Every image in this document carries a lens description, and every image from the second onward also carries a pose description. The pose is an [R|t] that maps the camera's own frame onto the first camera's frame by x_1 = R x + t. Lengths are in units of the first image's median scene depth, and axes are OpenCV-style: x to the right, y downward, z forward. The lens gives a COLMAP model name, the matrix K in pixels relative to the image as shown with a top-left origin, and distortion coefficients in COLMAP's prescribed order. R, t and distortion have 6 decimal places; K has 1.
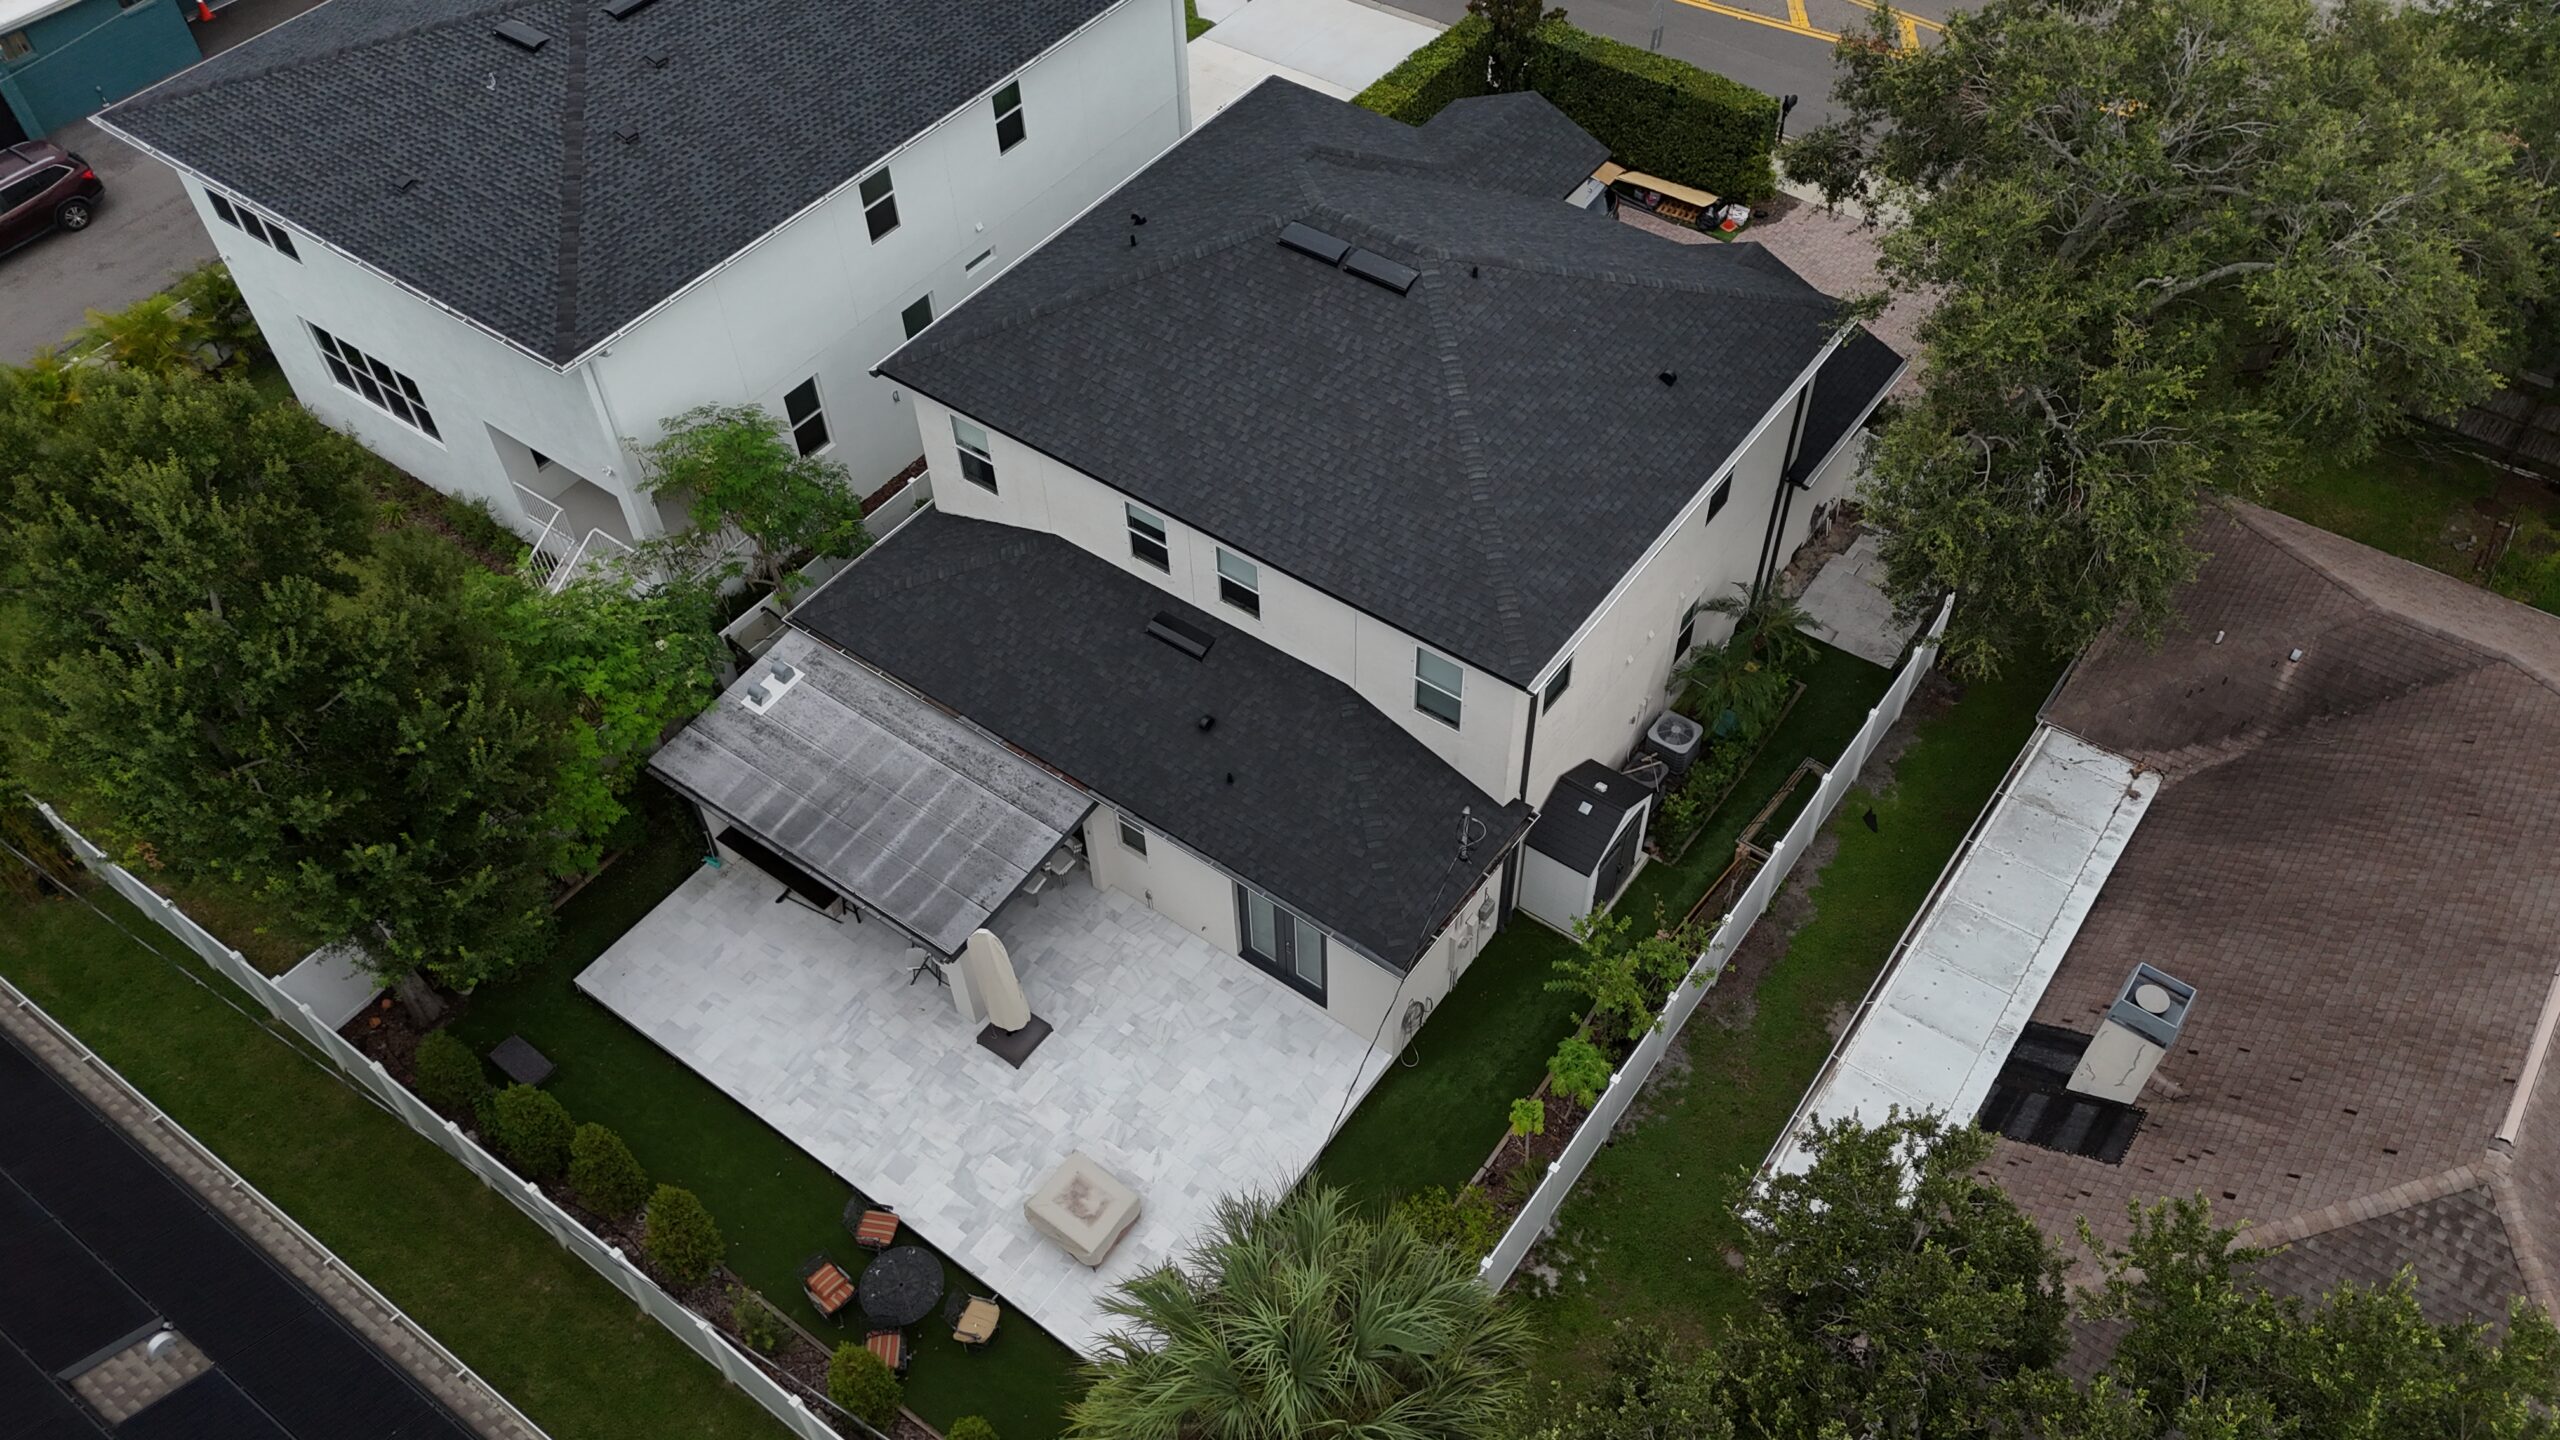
lens RADIAL K [[1886.0, 0, 1280.2], [0, 1886.0, 711.2], [0, 0, 1]] dist [0.086036, -0.093463]
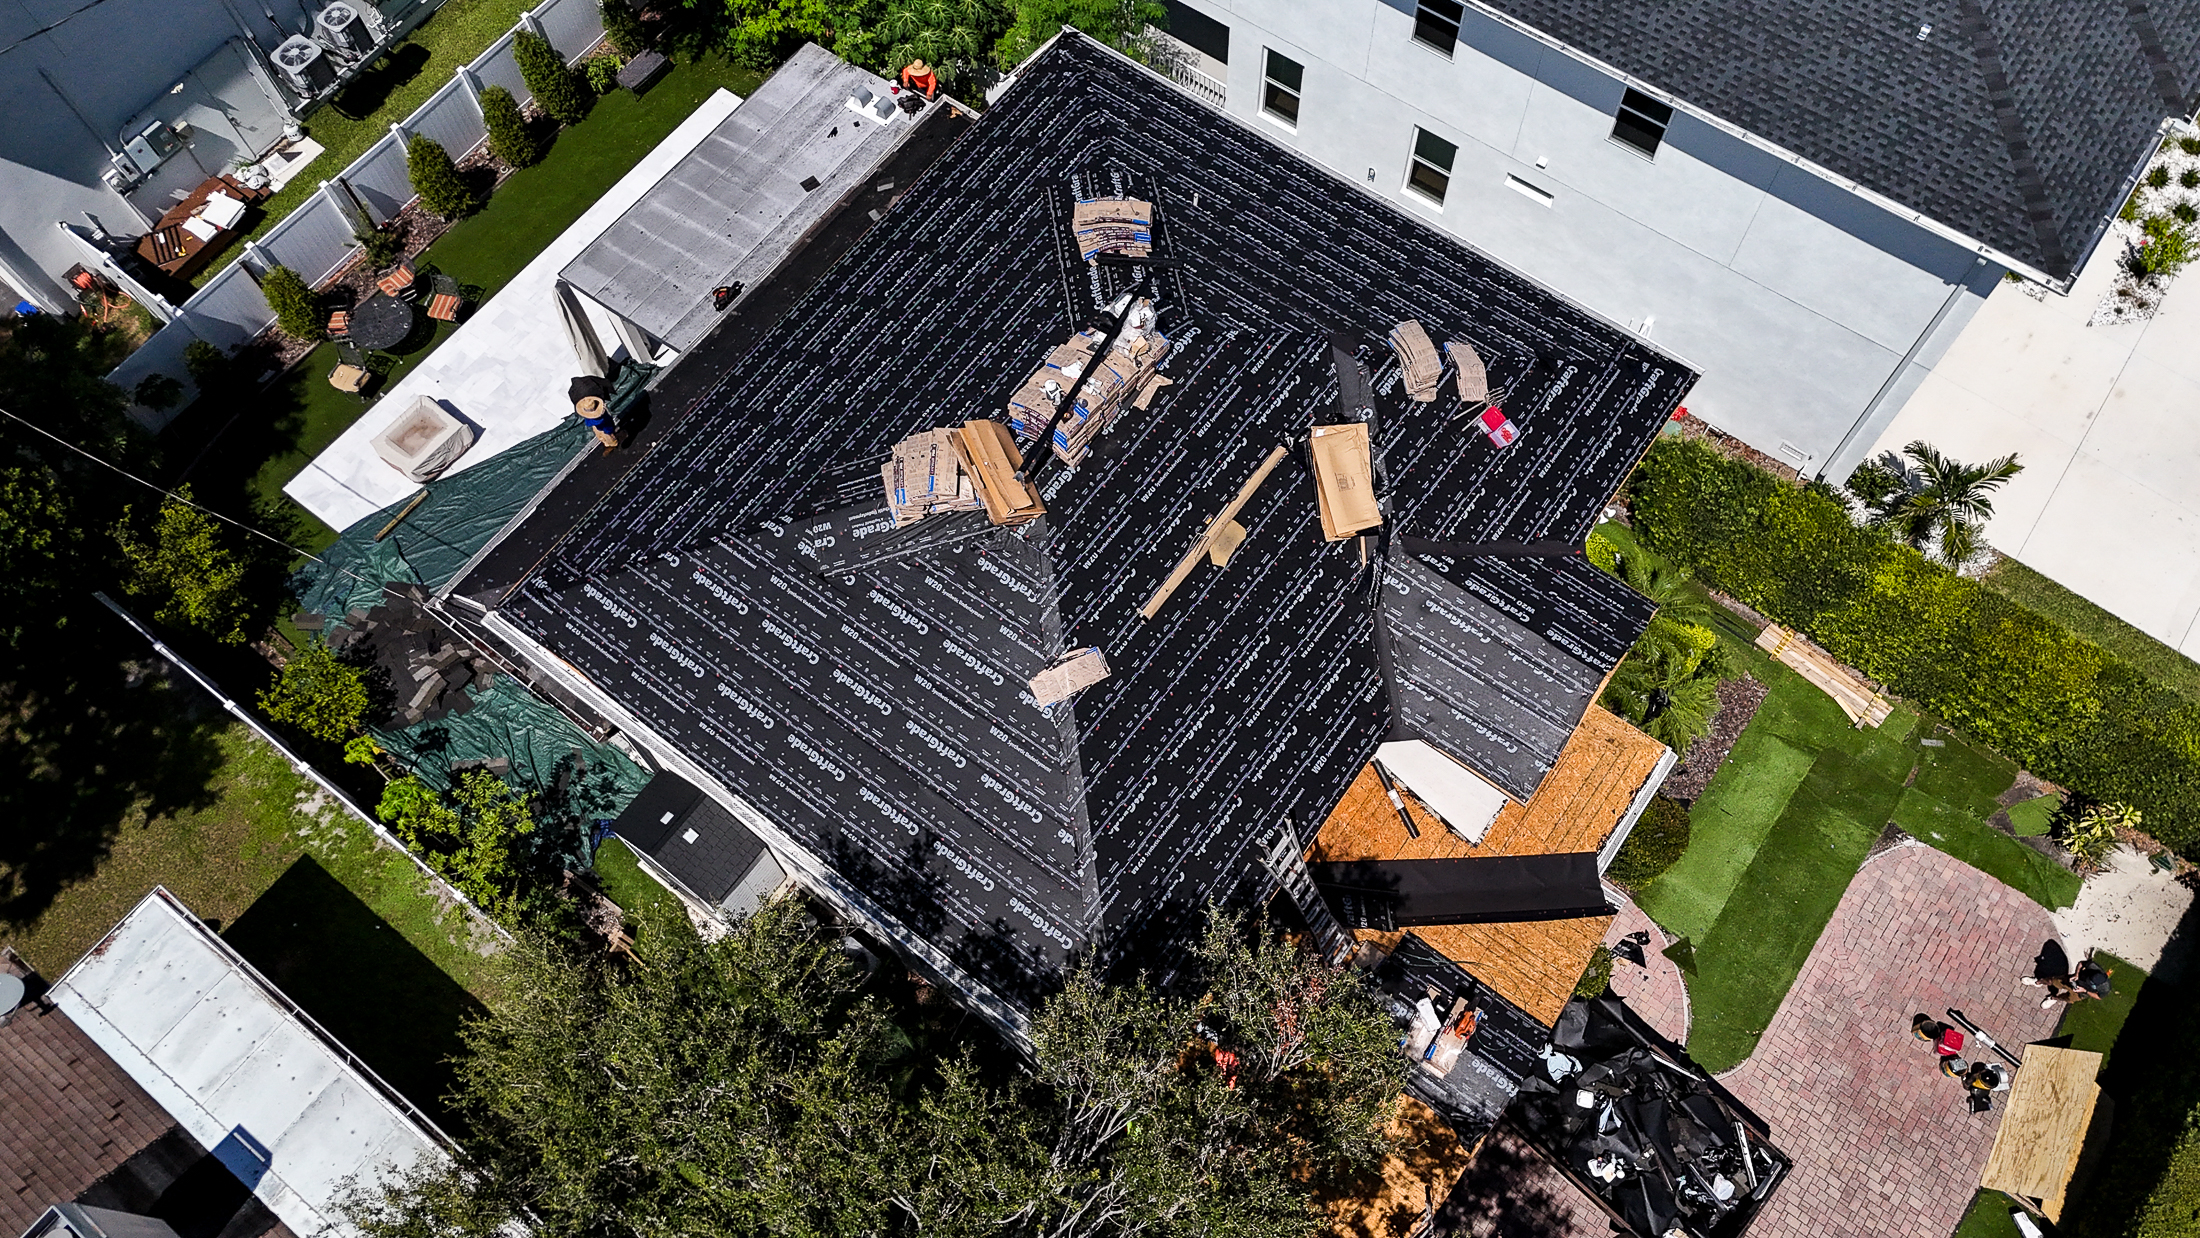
lens RADIAL K [[1609.8, 0, 1122.0], [0, 1609.8, 610.0], [0, 0, 1]] dist [0.089336, -0.089103]
pose [[-0.003347, 0.912203, -0.409725, 0.399620], [-0.729459, 0.278034, 0.624969, -0.650562], [0.684016, 0.300970, 0.664484, 0.584335]]
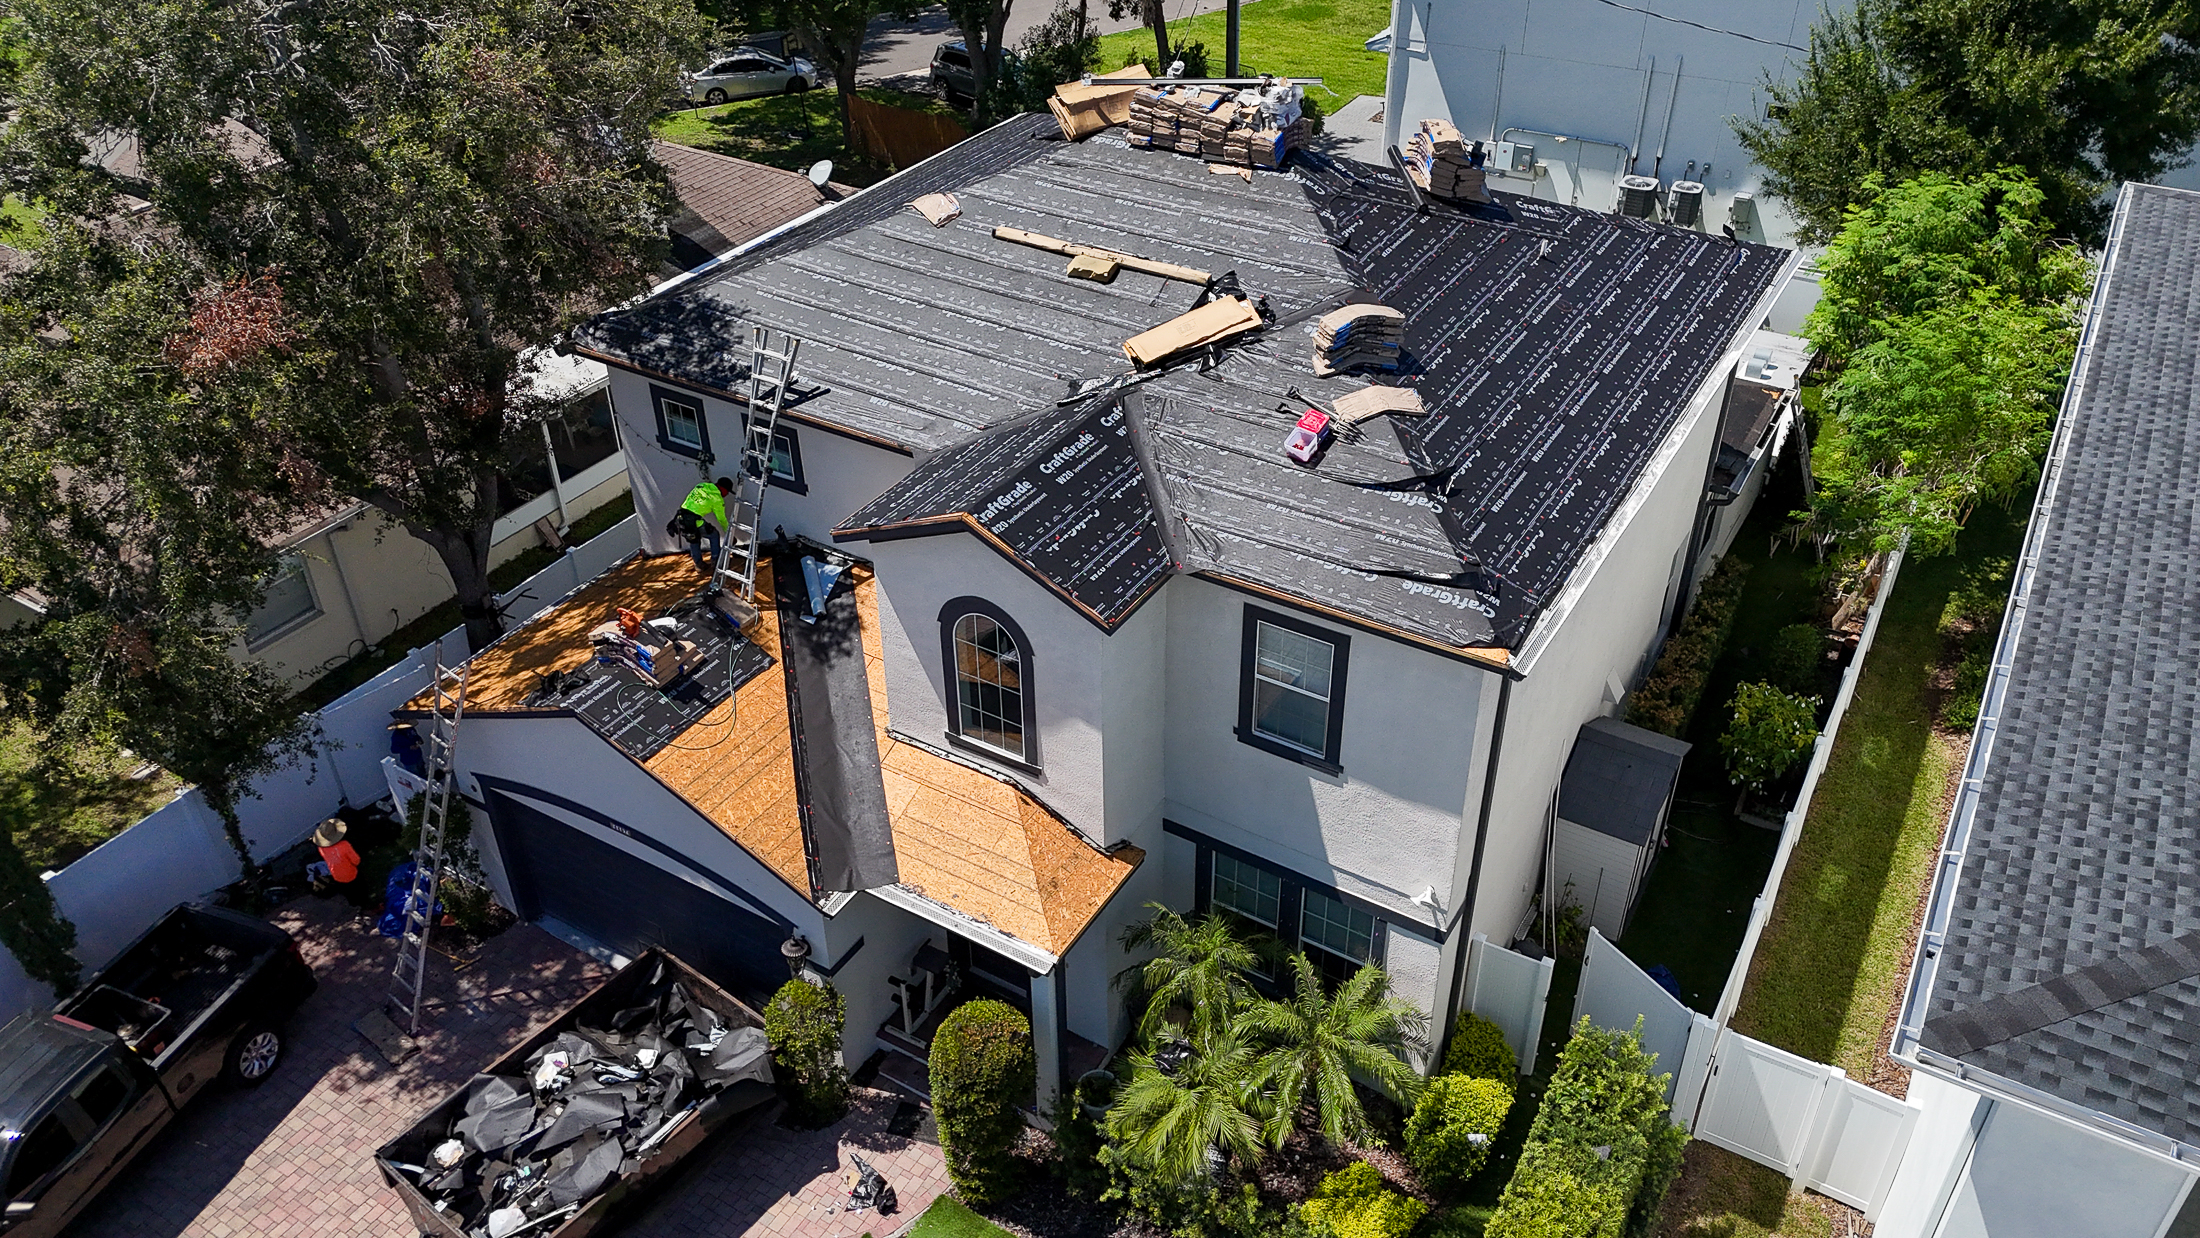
lens RADIAL K [[1620.7, 0, 1100.1], [0, 1620.7, 611.4], [0, 0, 1]] dist [0.086036, -0.093463]
pose [[-0.995572, 0.080514, -0.048522, 0.138414], [-0.038149, 0.125709, 0.991333, -0.883929], [0.085916, 0.988795, -0.122081, 1.255186]]
